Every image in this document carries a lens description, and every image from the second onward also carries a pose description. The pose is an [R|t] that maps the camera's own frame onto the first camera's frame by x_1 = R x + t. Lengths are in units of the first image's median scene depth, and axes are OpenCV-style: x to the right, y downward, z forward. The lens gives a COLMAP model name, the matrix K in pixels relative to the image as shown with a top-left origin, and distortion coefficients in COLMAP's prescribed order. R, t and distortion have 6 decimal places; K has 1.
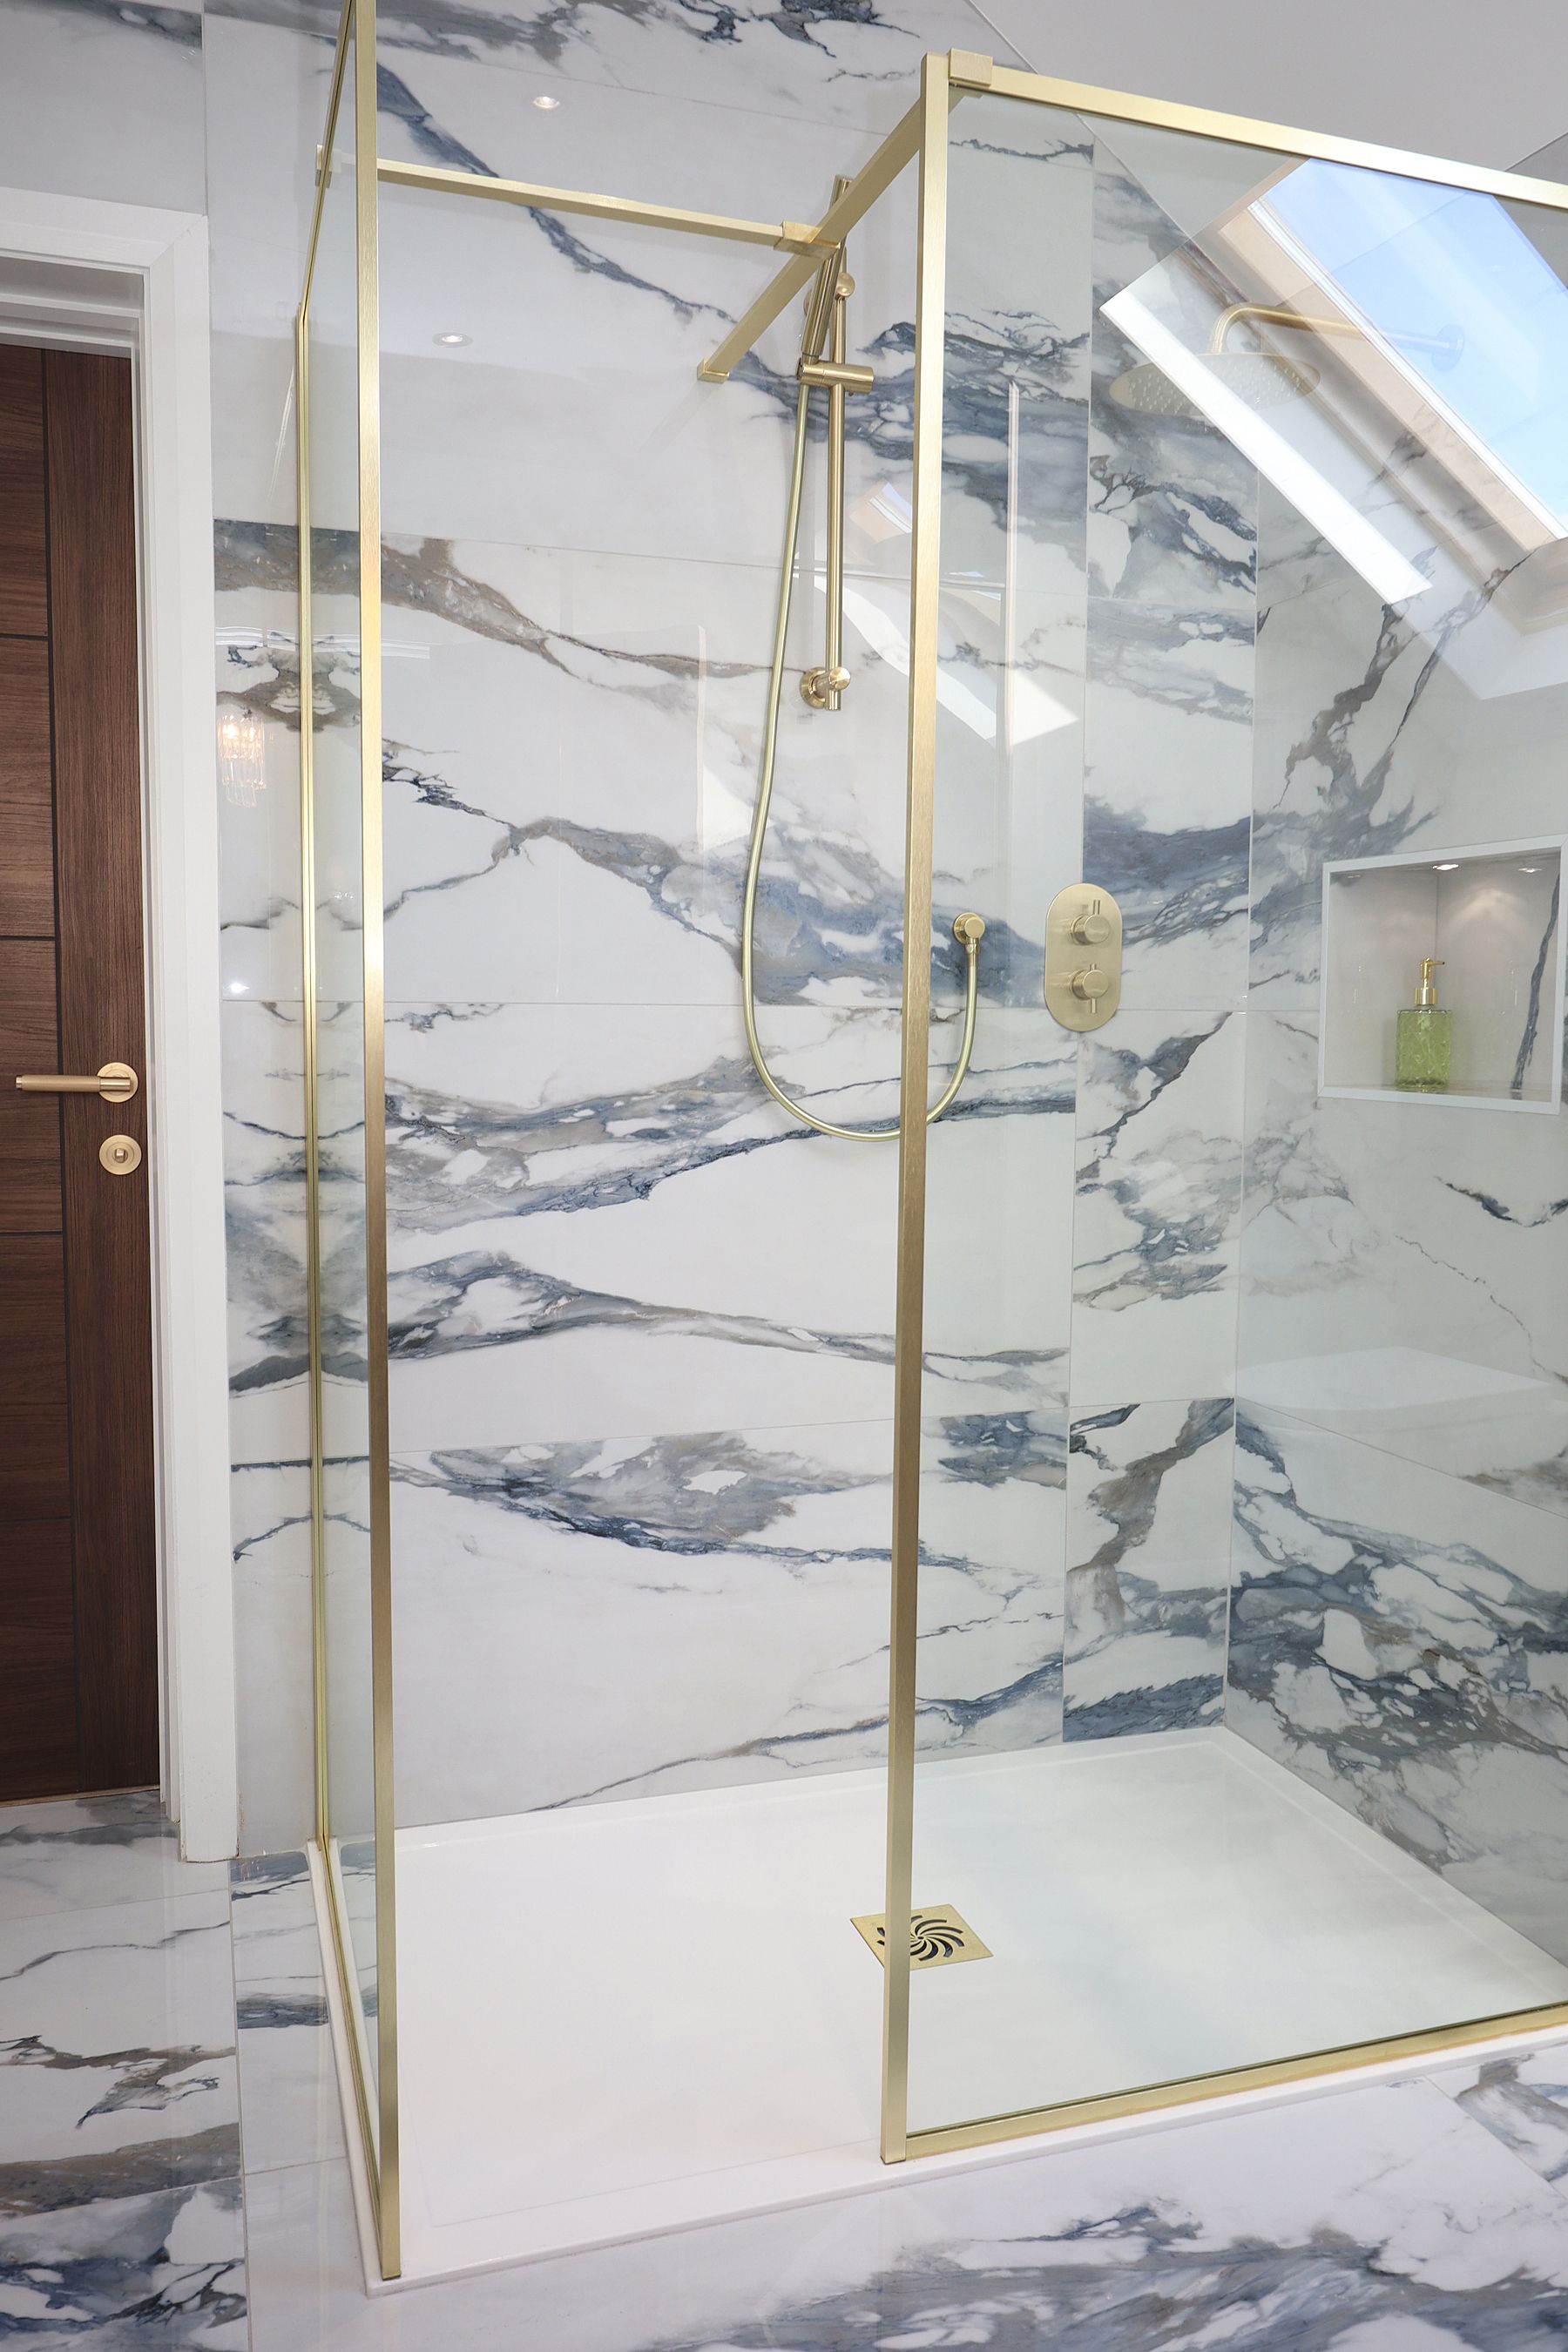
lens RADIAL K [[1843.3, 0, 784.0], [0, 1843.3, 1176.0], [0, 0, 1]] dist [-0.046144, 0.059277]
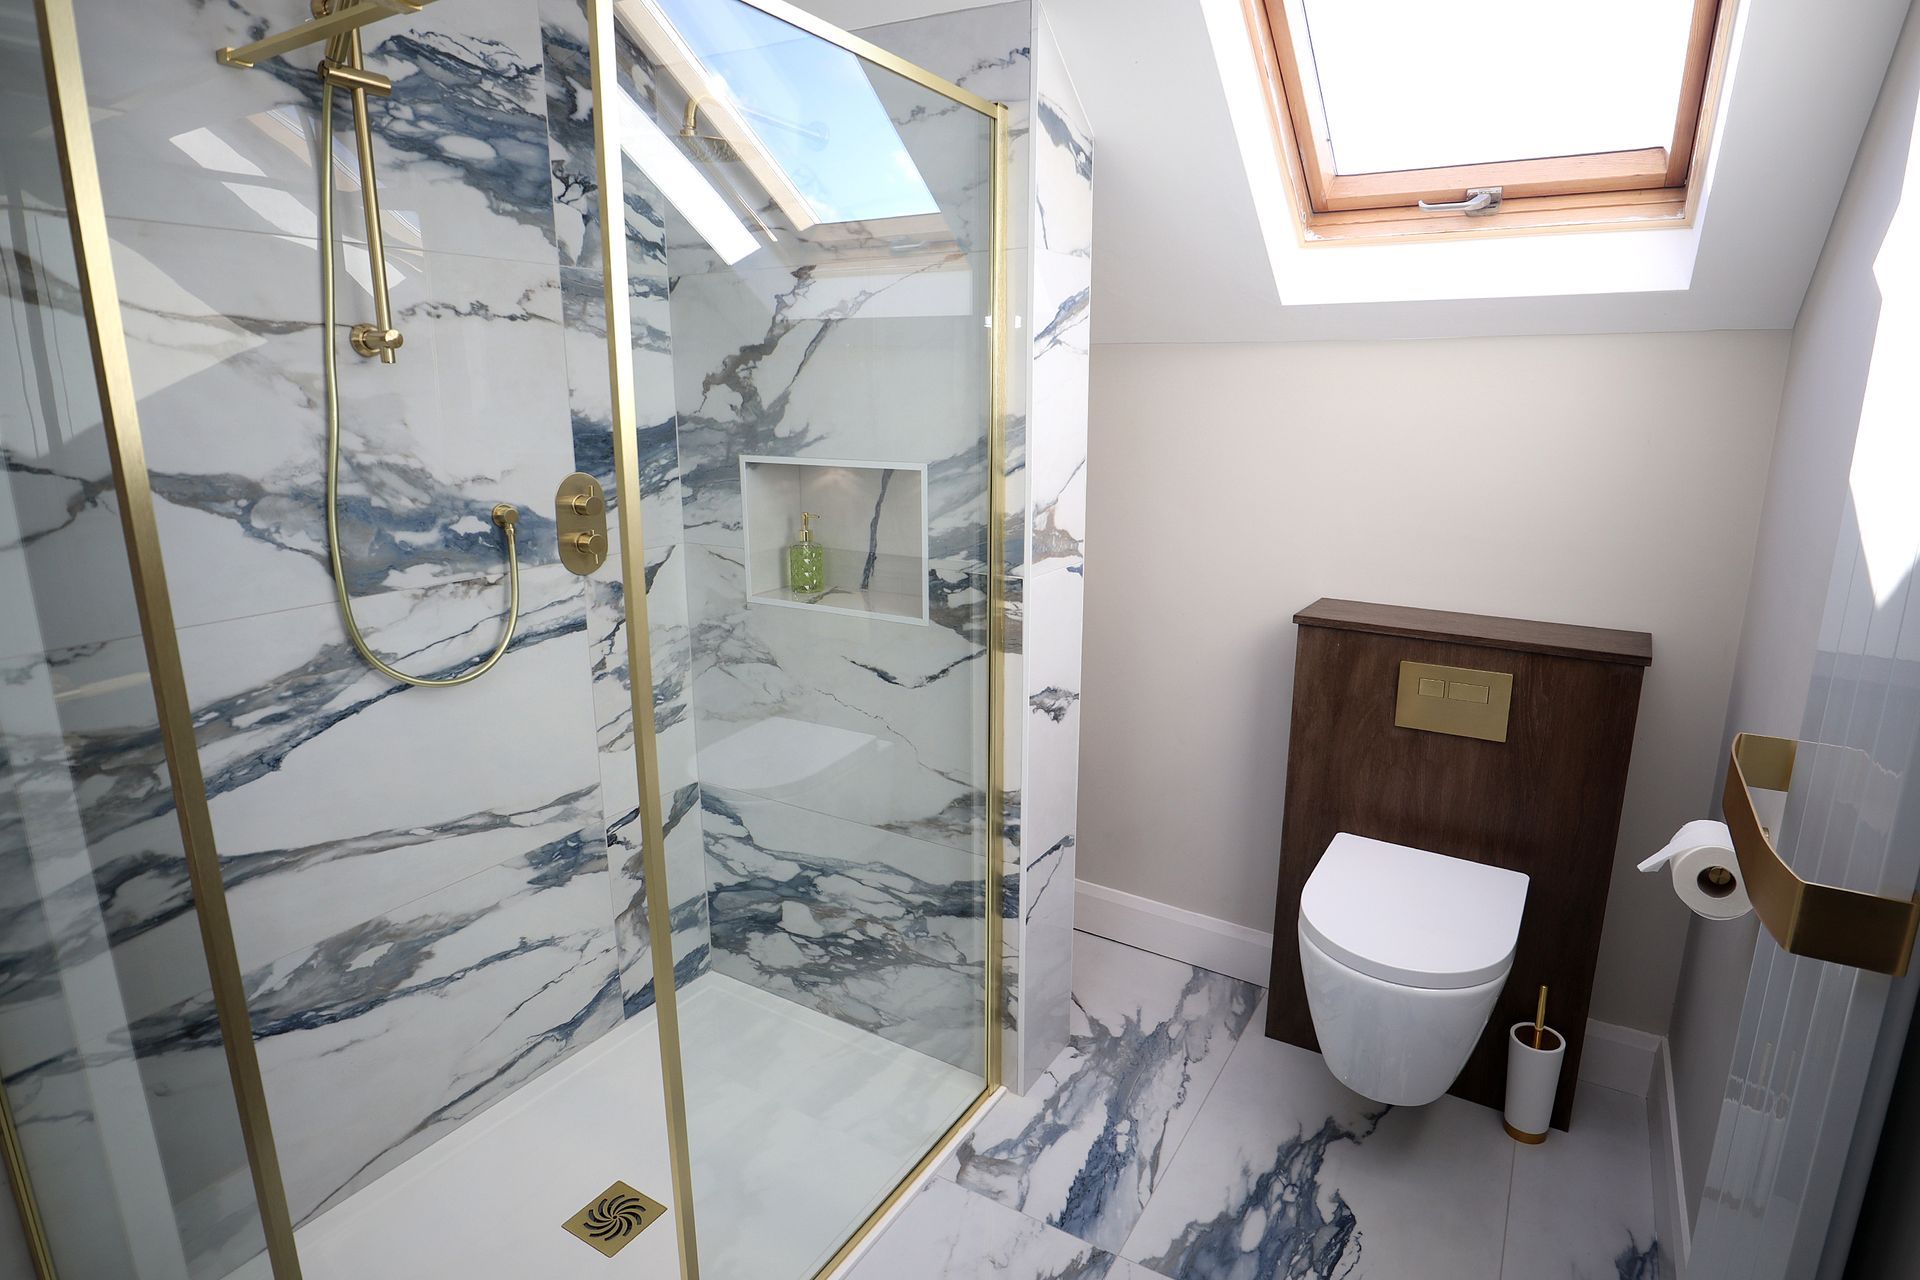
lens RADIAL K [[1044.6, 0, 960.2], [0, 1044.6, 631.6], [0, 0, 1]] dist [-0.068261, 0.041306]
pose [[0.756693, -0.164637, 0.632701, -0.142661], [0.067192, 0.982232, 0.175230, -0.162516], [-0.650308, -0.090083, 0.754310, 0.198410]]
